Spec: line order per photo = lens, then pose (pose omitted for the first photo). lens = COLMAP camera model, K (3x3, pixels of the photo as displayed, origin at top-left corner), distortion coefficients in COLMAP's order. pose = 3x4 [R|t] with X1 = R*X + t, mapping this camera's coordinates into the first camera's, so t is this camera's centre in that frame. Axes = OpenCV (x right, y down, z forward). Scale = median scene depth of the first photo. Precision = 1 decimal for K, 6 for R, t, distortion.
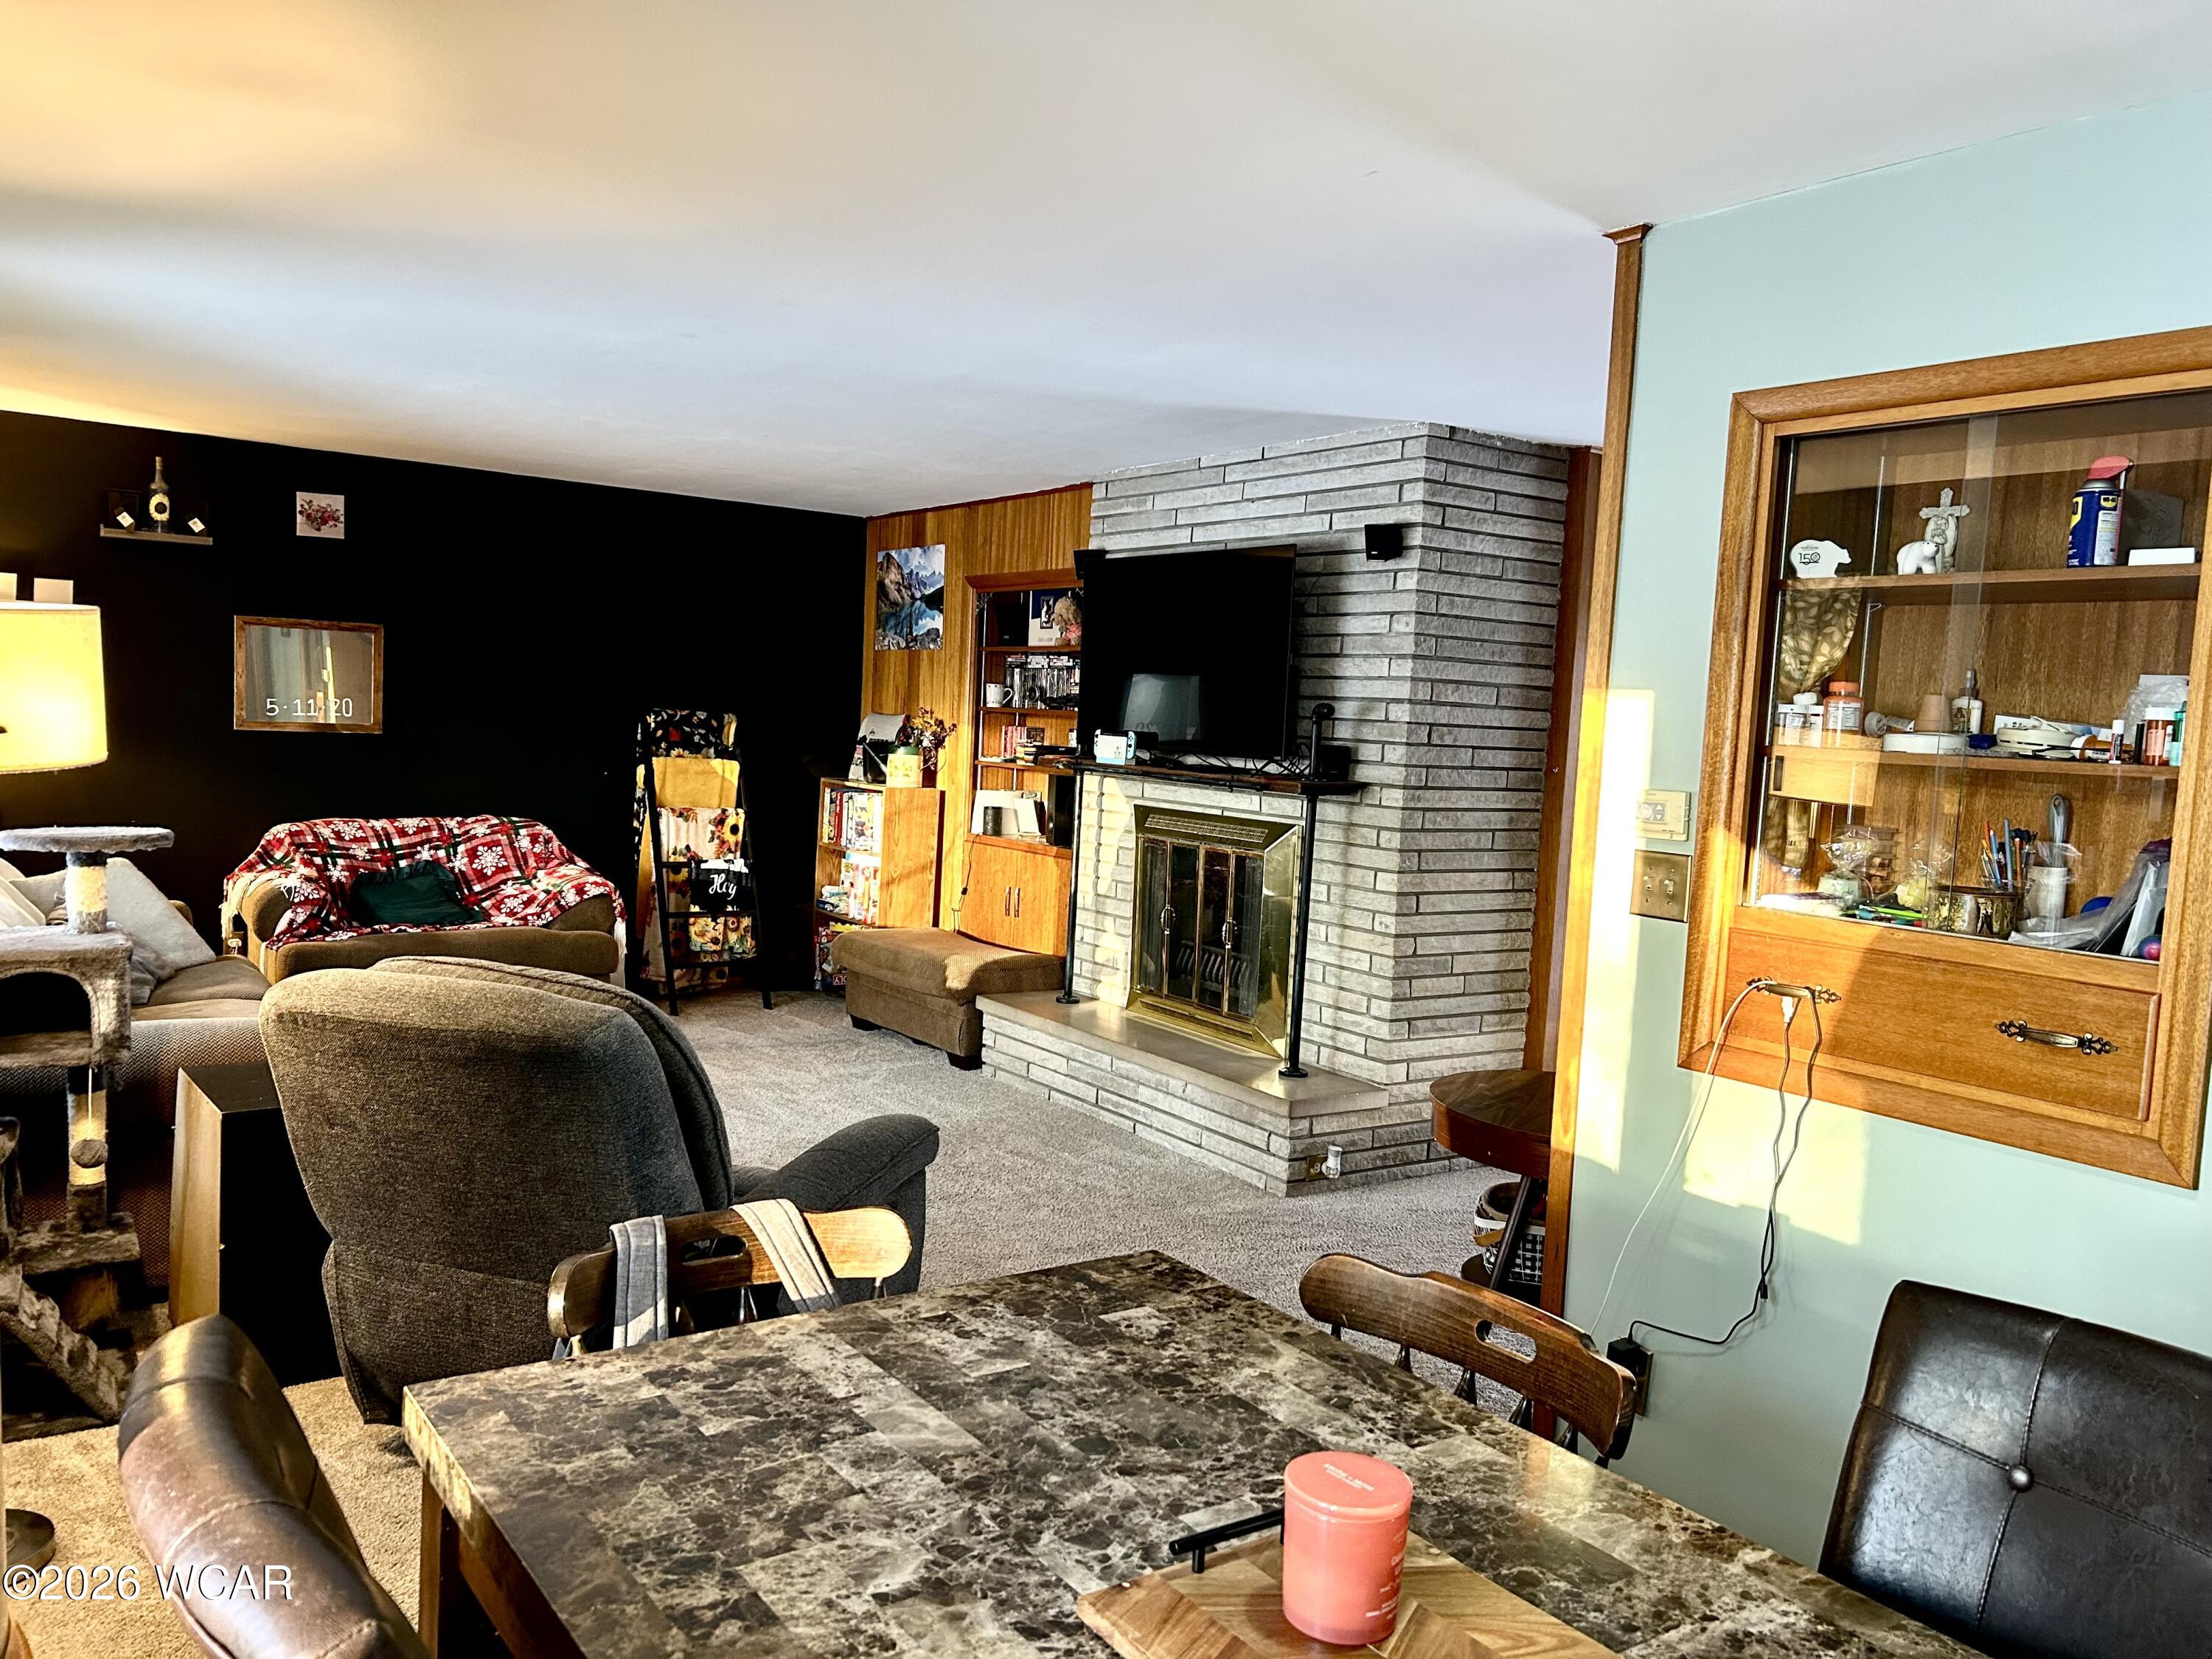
lens RADIAL K [[1662.8, 0, 1131.2], [0, 1662.8, 839.1], [0, 0, 1]] dist [0.061188, -0.081710]
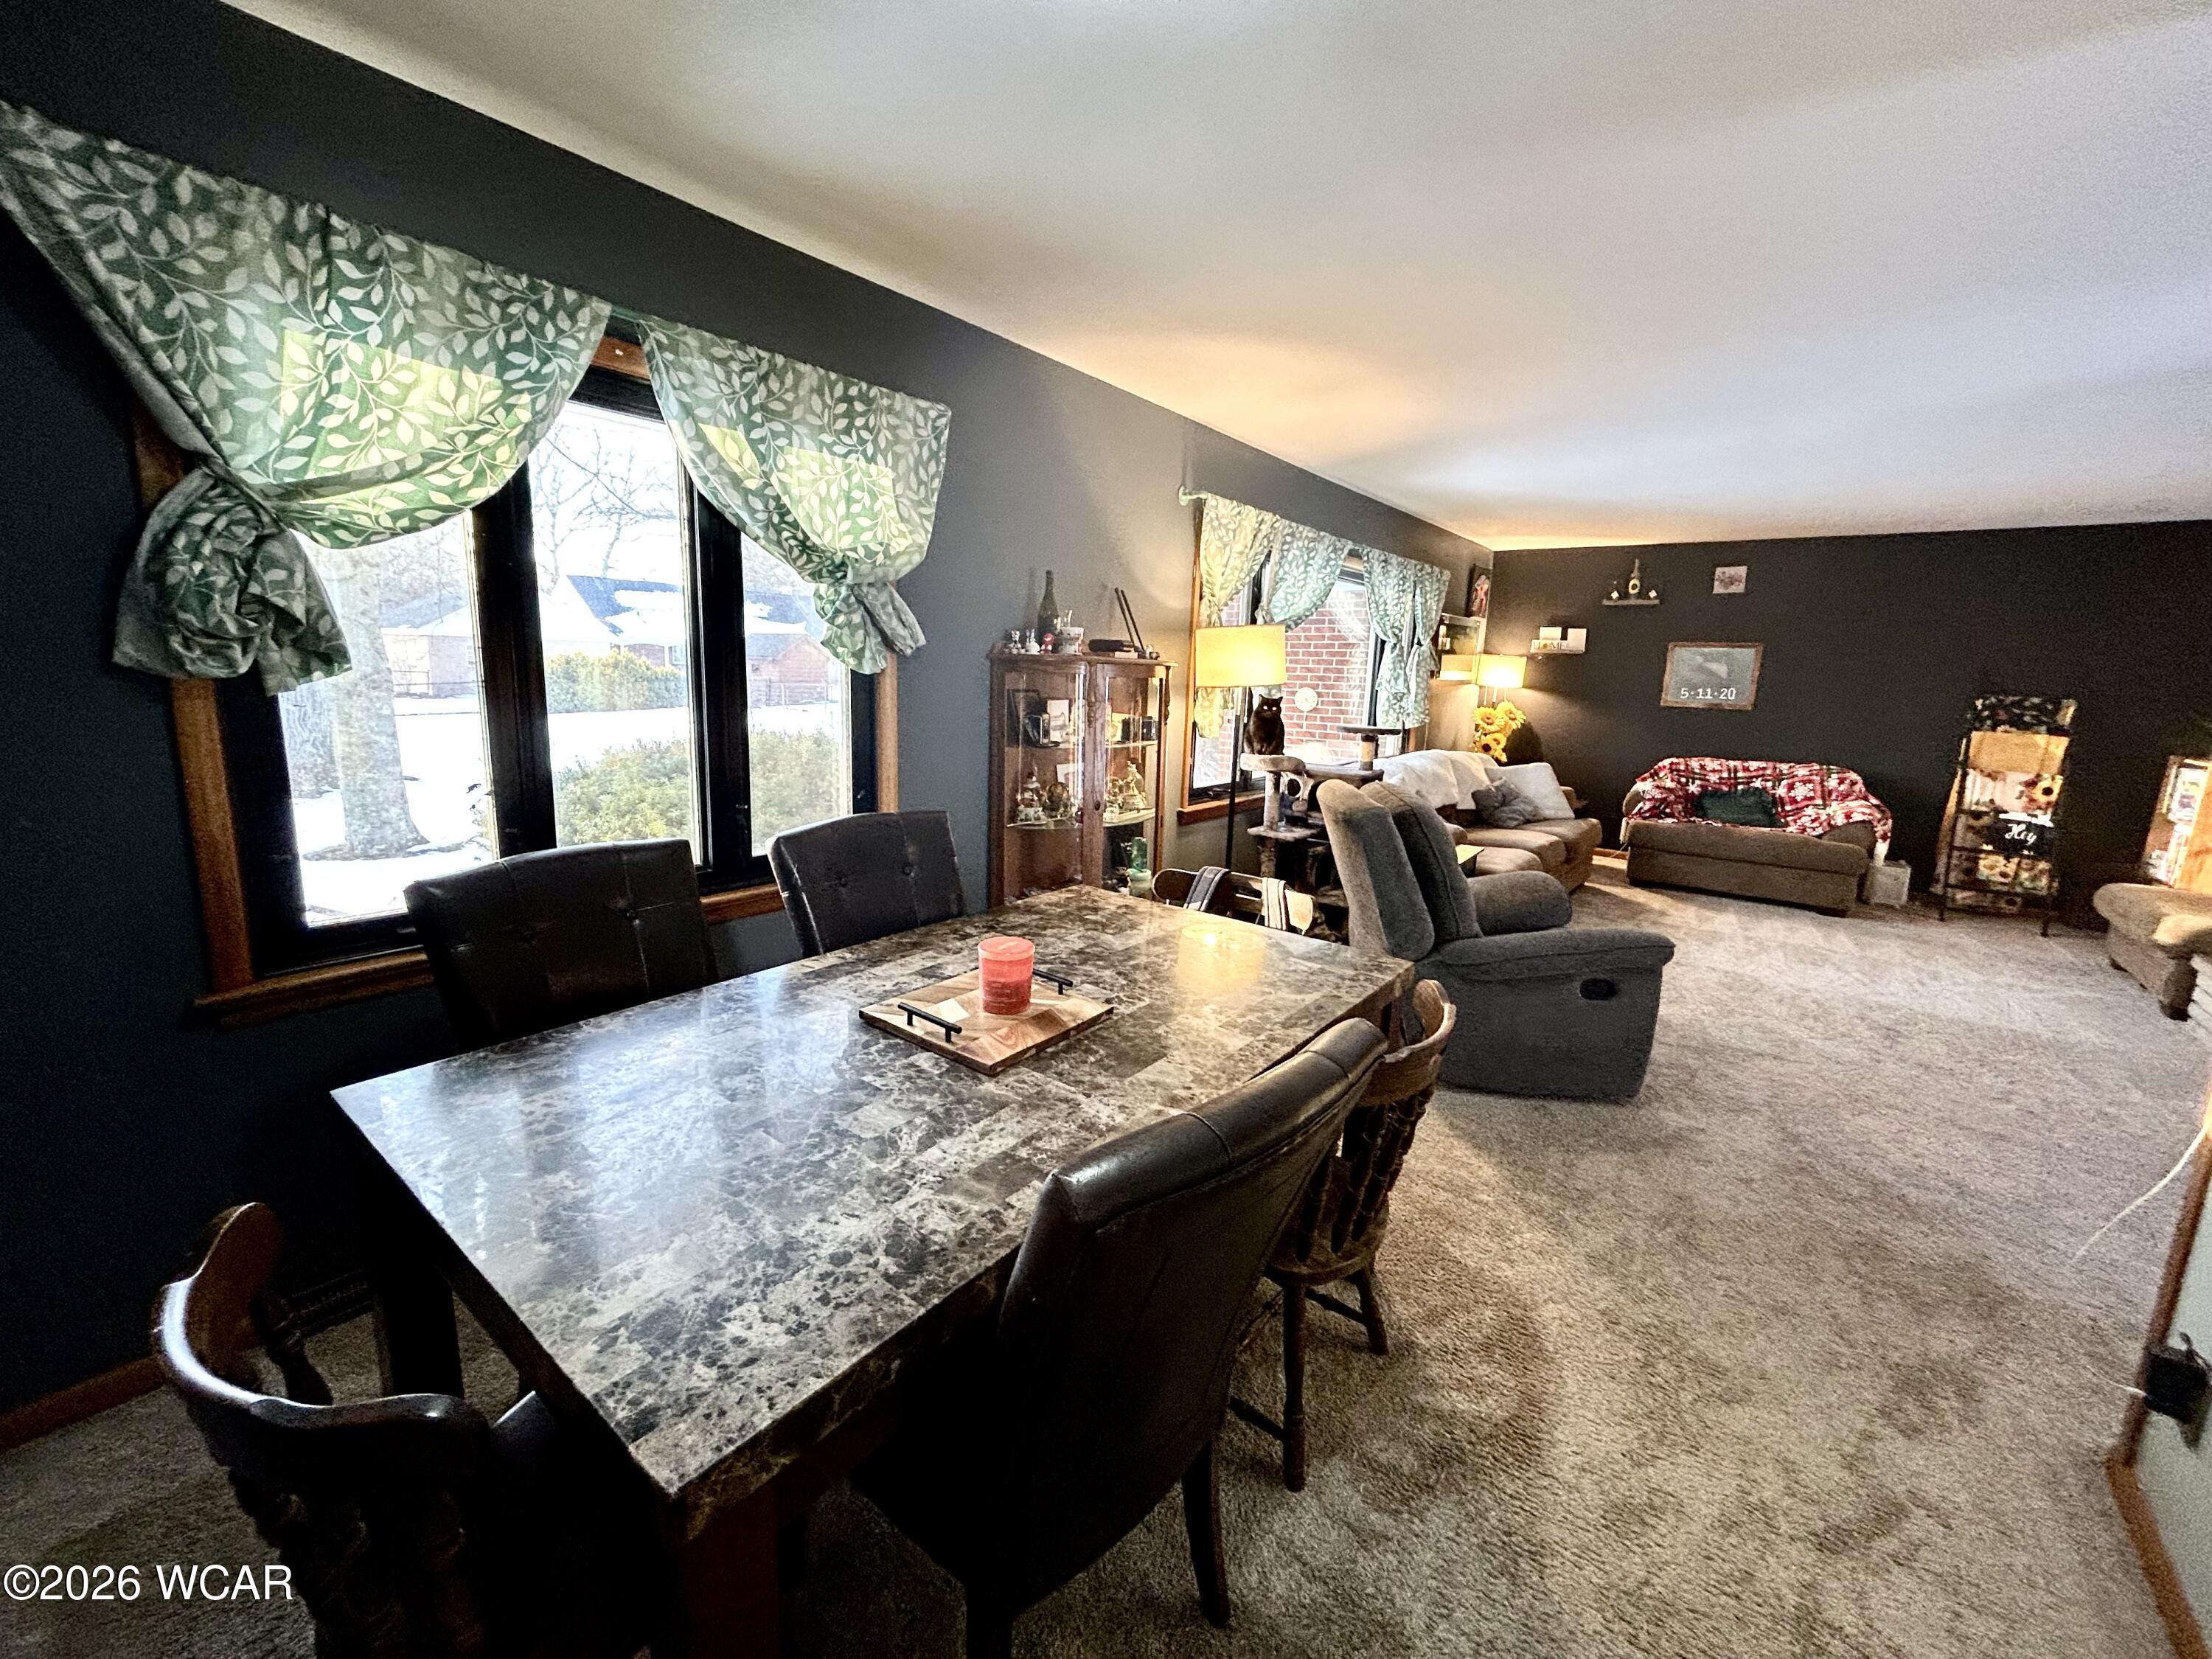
lens RADIAL K [[899.6, 0, 1102.0], [0, 899.6, 825.2], [0, 0, 1]] dist [0.004799, 0.000742]
pose [[0.280721, 0.130442, -0.950884, 0.236227], [-0.094853, 0.989642, 0.107756, 0.015077], [0.955091, 0.059945, 0.290186, 0.140474]]
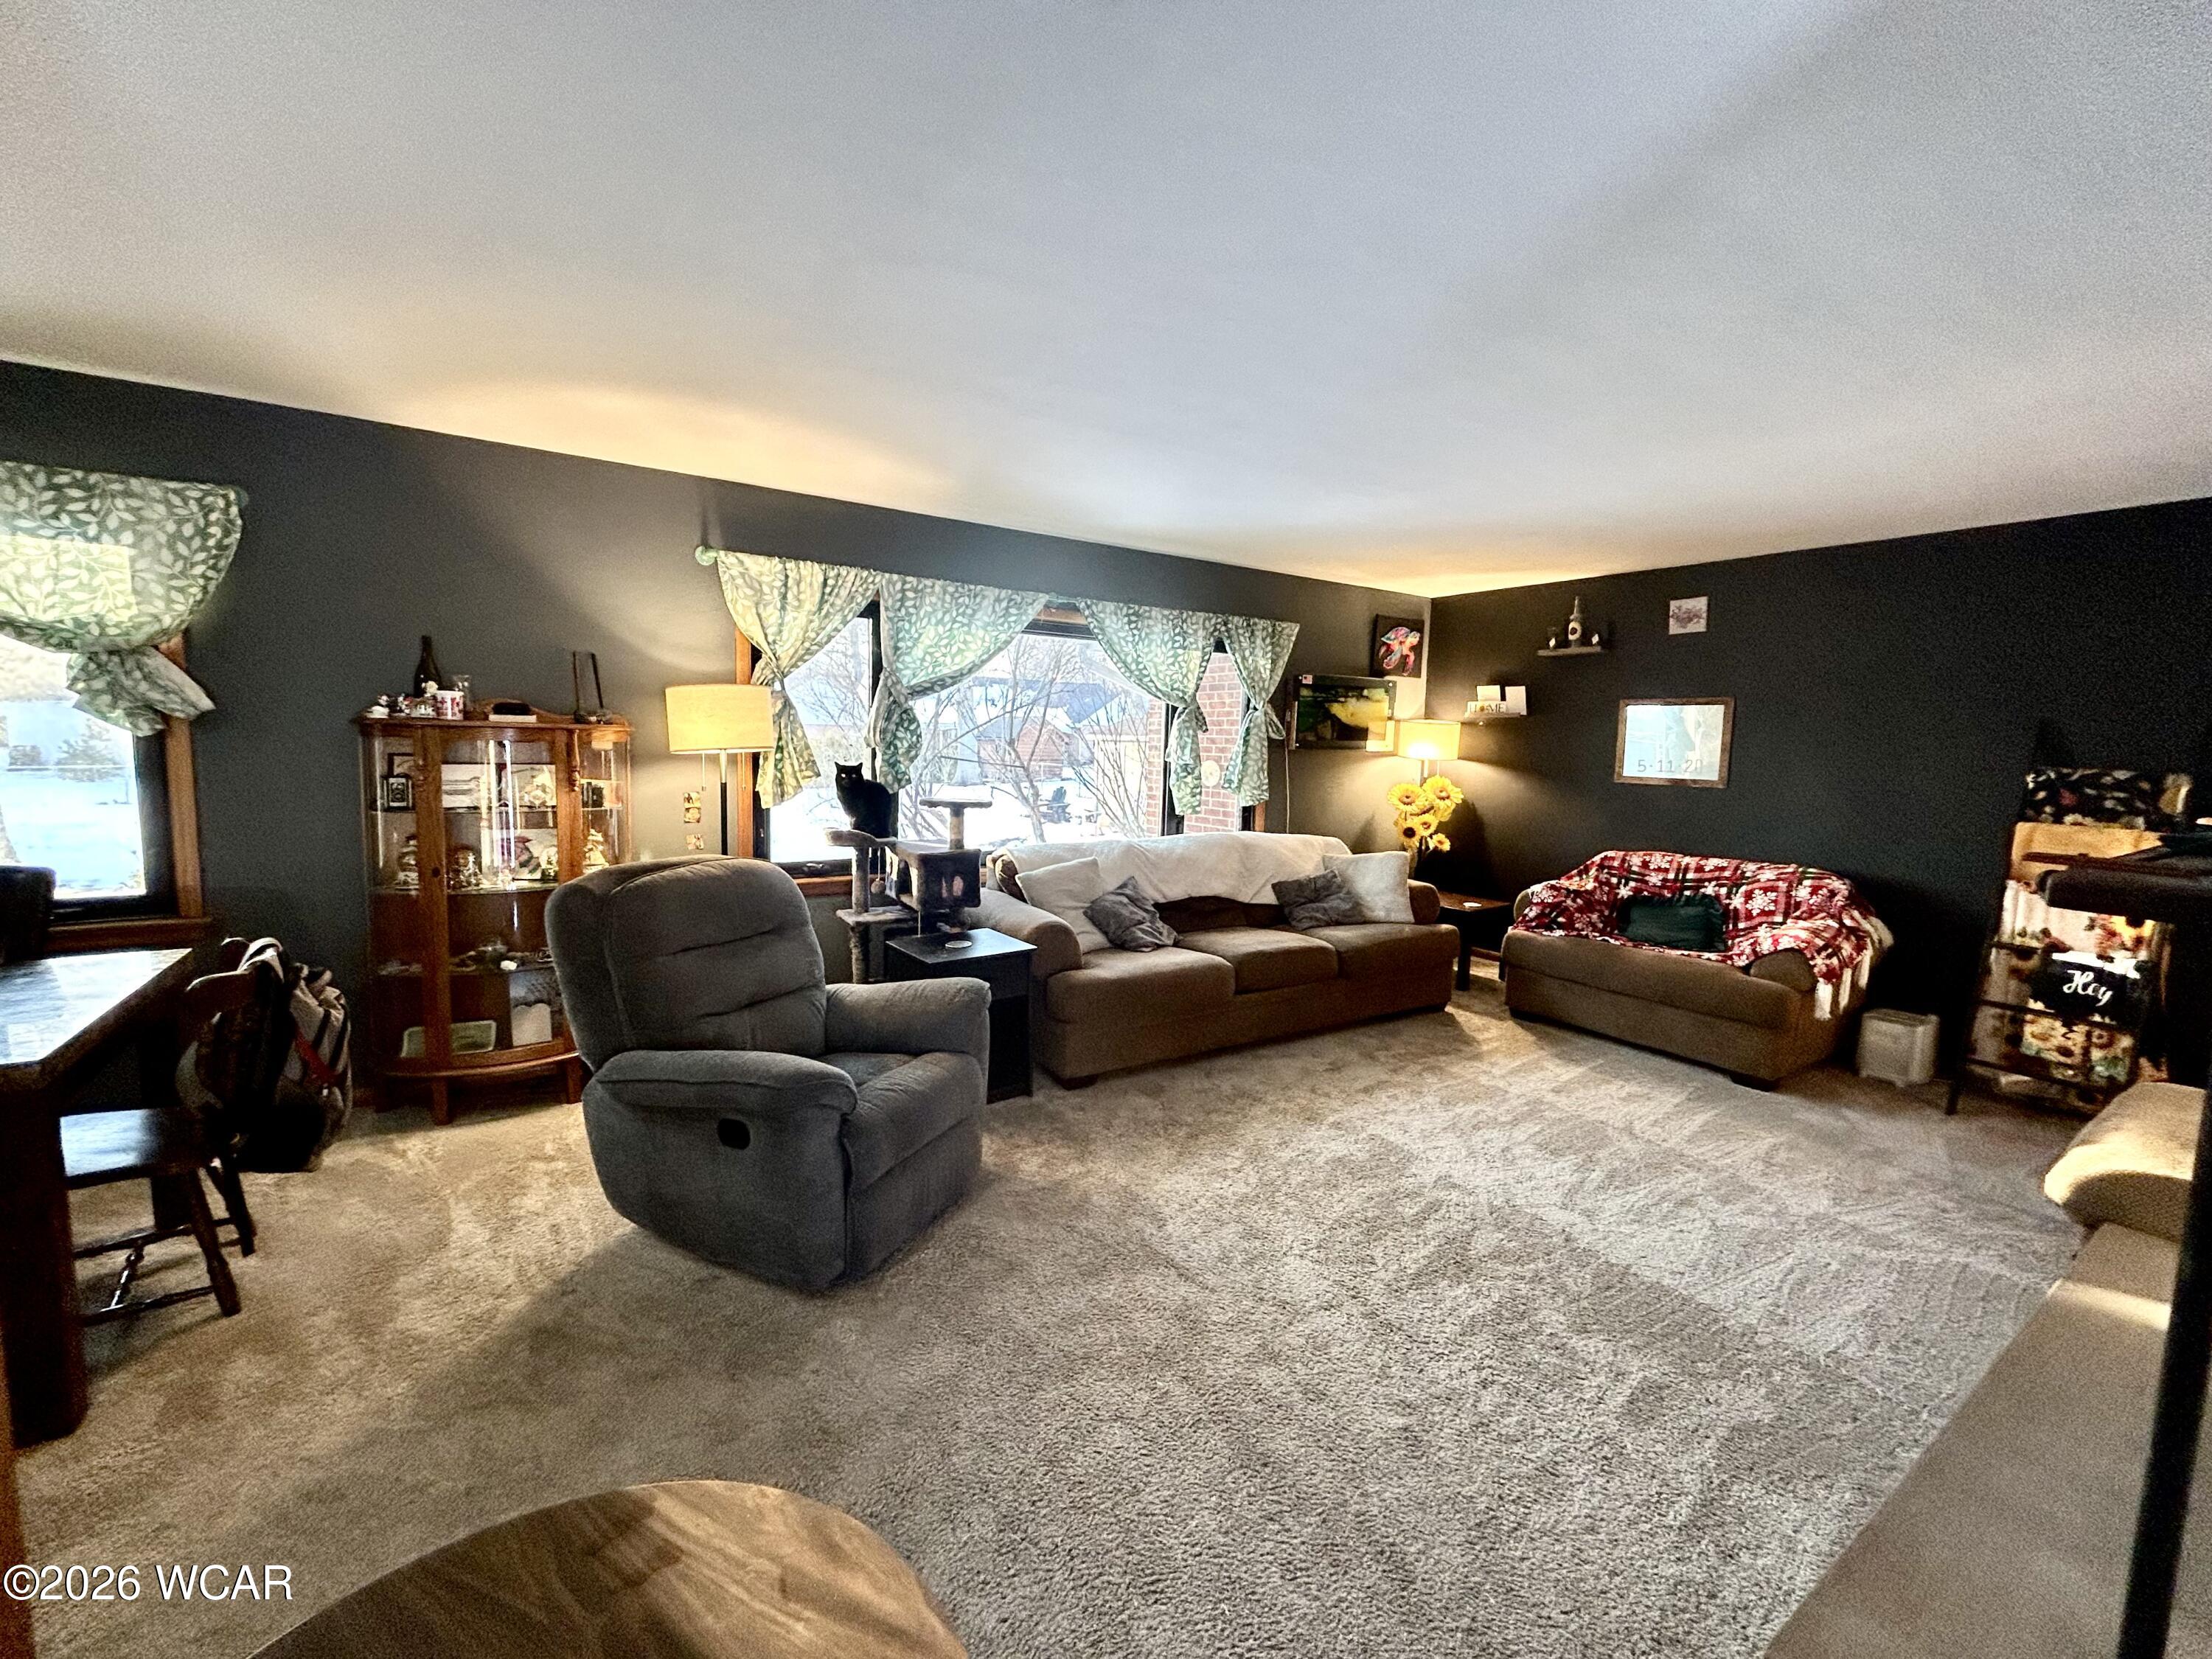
lens RADIAL K [[894.2, 0, 1103.9], [0, 894.2, 824.6], [0, 0, 1]] dist [-0.001545, 0.001062]
pose [[-0.049125, 0.048433, -0.997618, 0.219933], [-0.104718, 0.993069, 0.053369, -0.024694], [0.993288, 0.107090, -0.043713, 0.598368]]
